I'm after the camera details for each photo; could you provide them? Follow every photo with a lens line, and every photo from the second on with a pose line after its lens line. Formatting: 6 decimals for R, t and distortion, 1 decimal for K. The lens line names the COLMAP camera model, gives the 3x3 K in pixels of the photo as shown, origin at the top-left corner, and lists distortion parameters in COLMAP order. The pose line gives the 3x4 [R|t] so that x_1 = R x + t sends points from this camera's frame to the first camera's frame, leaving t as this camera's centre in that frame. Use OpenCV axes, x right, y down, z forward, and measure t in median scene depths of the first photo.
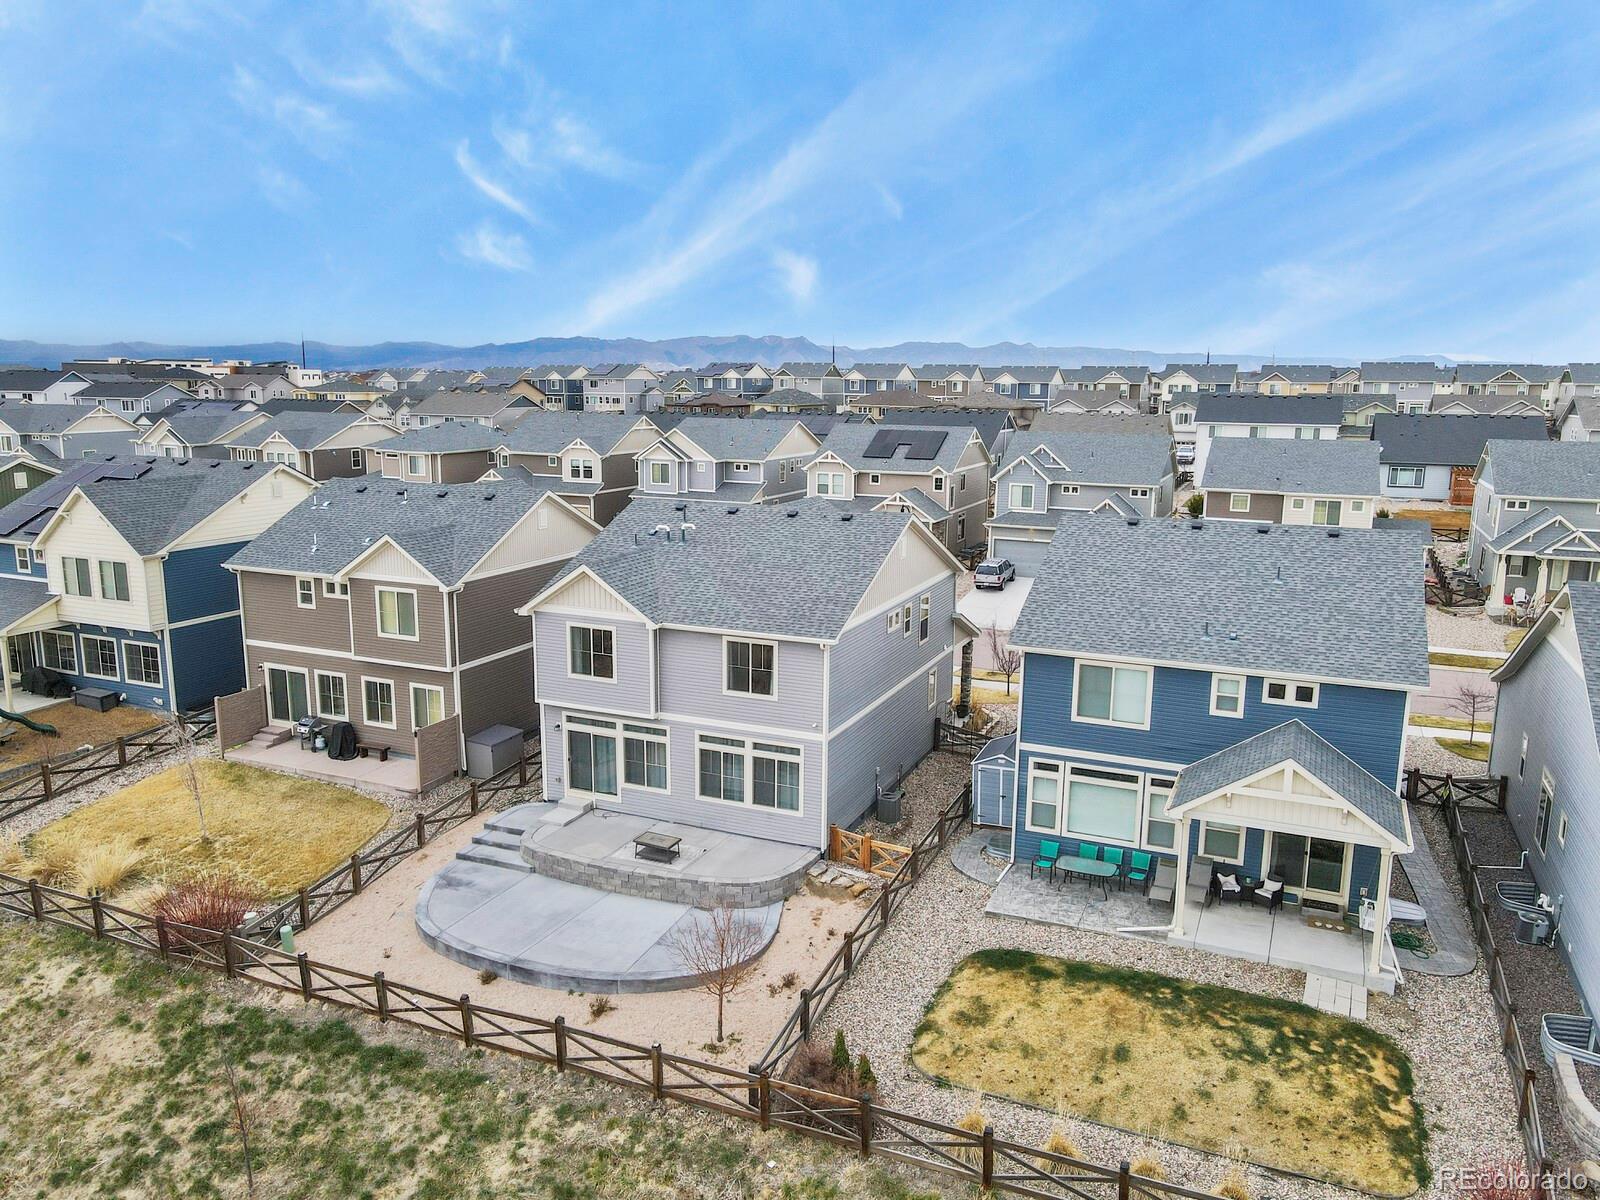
lens RADIAL K [[1180.6, 0, 807.0], [0, 1180.6, 607.2], [0, 0, 1]] dist [0.001793, 0.026018]
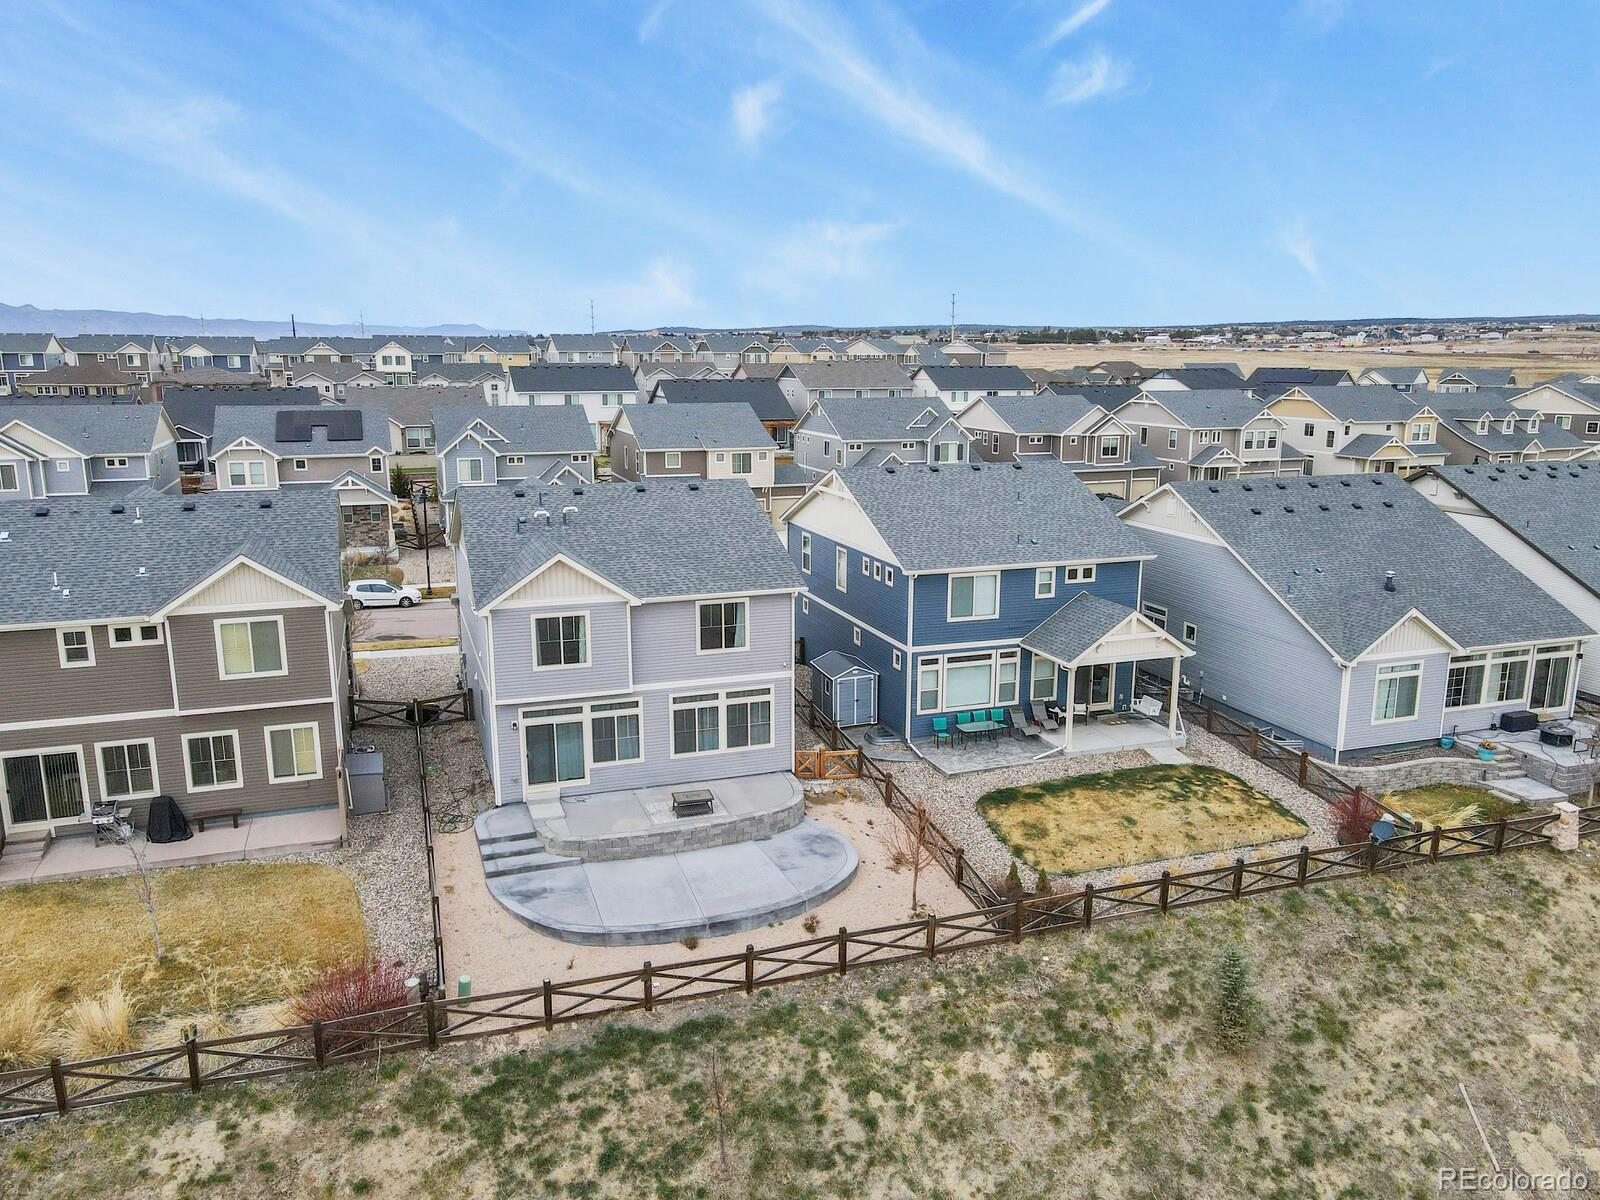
lens RADIAL K [[1180.6, 0, 807.0], [0, 1180.6, 607.2], [0, 0, 1]] dist [0.001793, 0.026018]
pose [[0.731717, -0.153525, 0.664094, -0.739005], [0.136092, 0.987592, 0.078361, -0.042900], [-0.667884, 0.033040, 0.743531, 0.124418]]
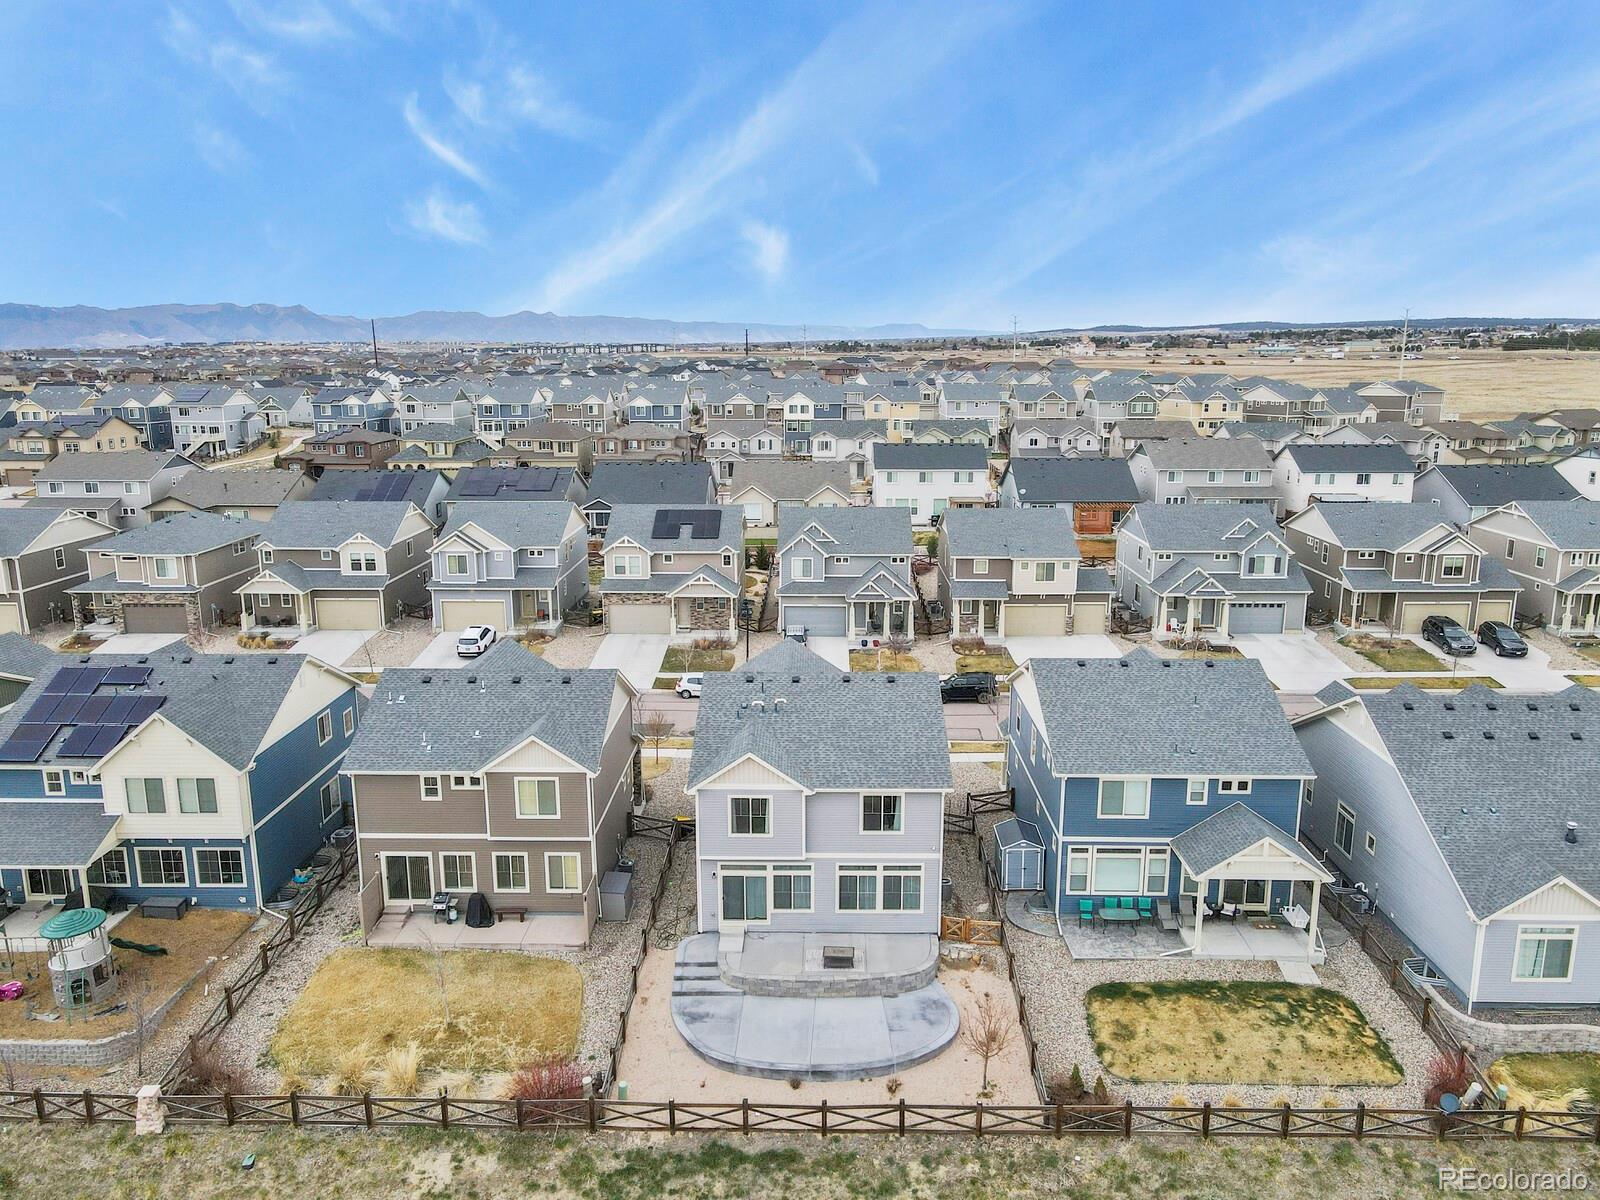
lens RADIAL K [[1179.3, 0, 804.1], [0, 1179.3, 604.6], [0, 0, 1]] dist [0.015455, 0.003905]
pose [[0.924975, -0.092423, 0.368618, -0.623953], [0.083806, 0.995705, 0.039358, -0.254600], [-0.370673, -0.005513, 0.928747, -0.236328]]
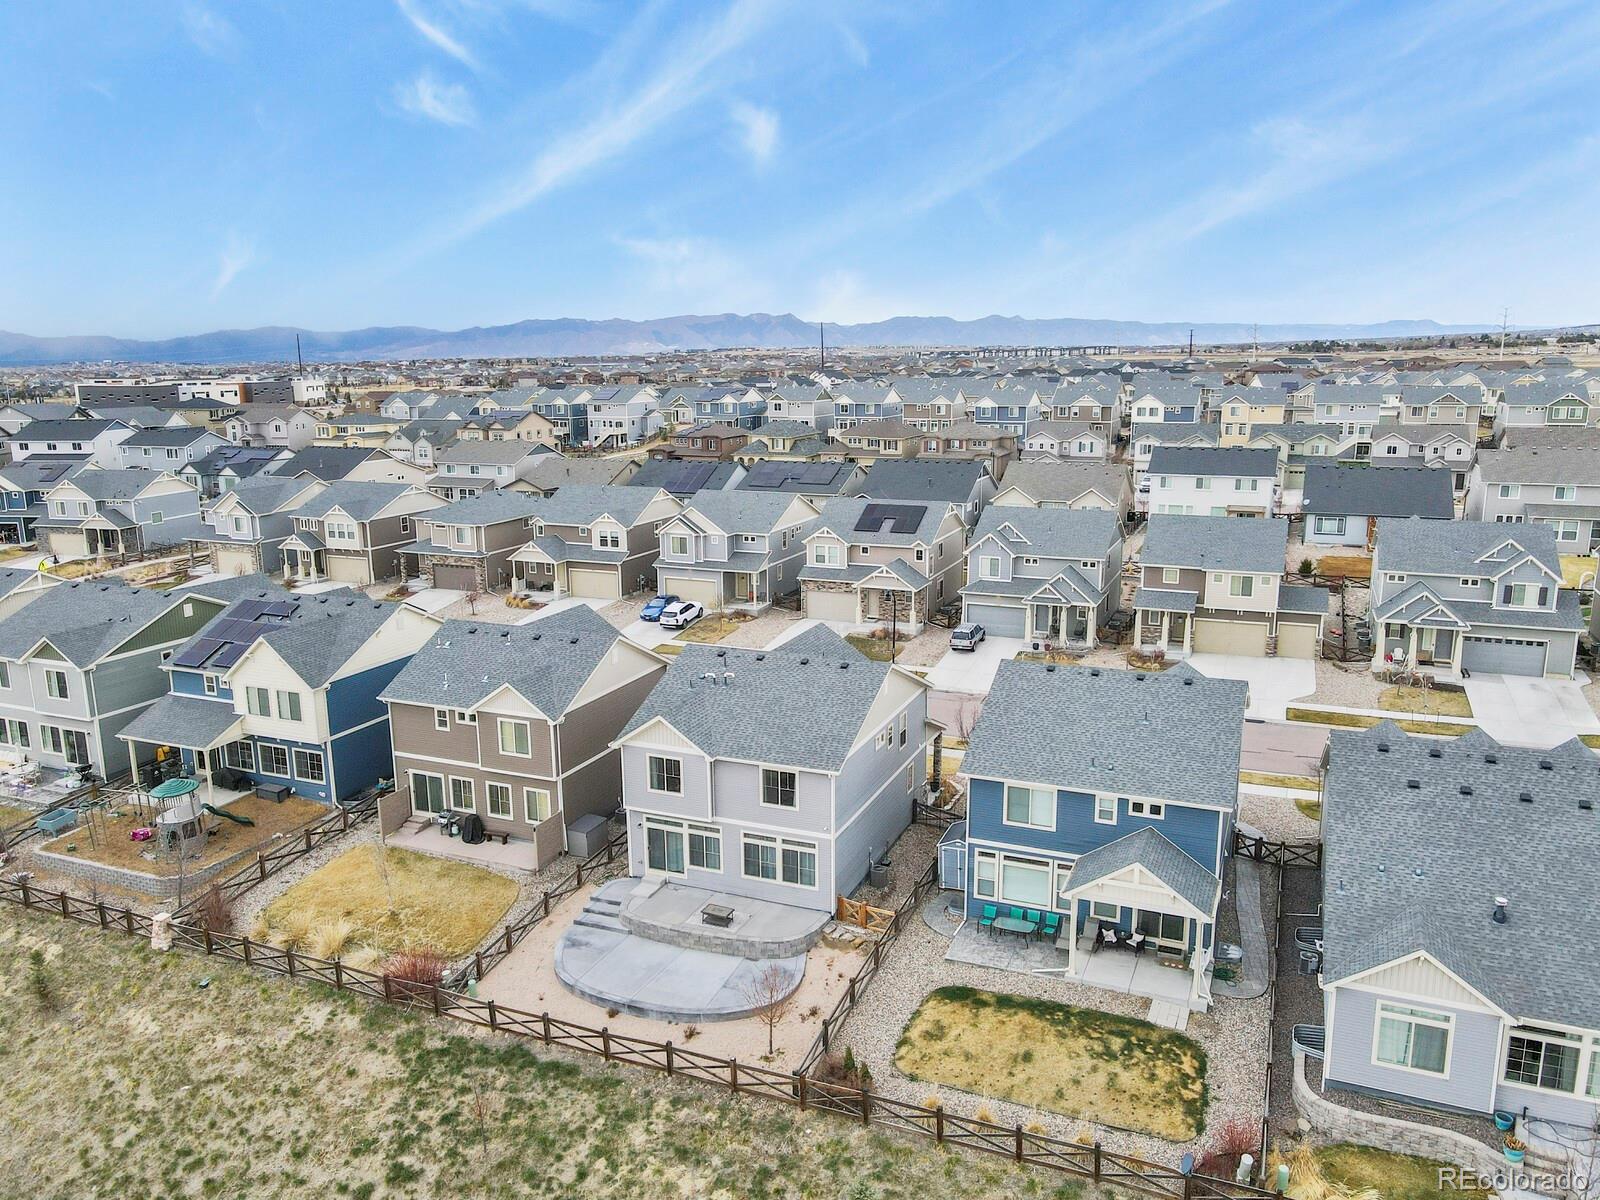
lens RADIAL K [[1180.6, 0, 807.0], [0, 1180.6, 607.2], [0, 0, 1]] dist [0.001793, 0.026018]
pose [[0.999760, -0.021290, 0.005198, -0.017704], [0.021186, 0.999589, 0.019331, -0.197396], [-0.005607, -0.019216, 0.999800, -0.429772]]
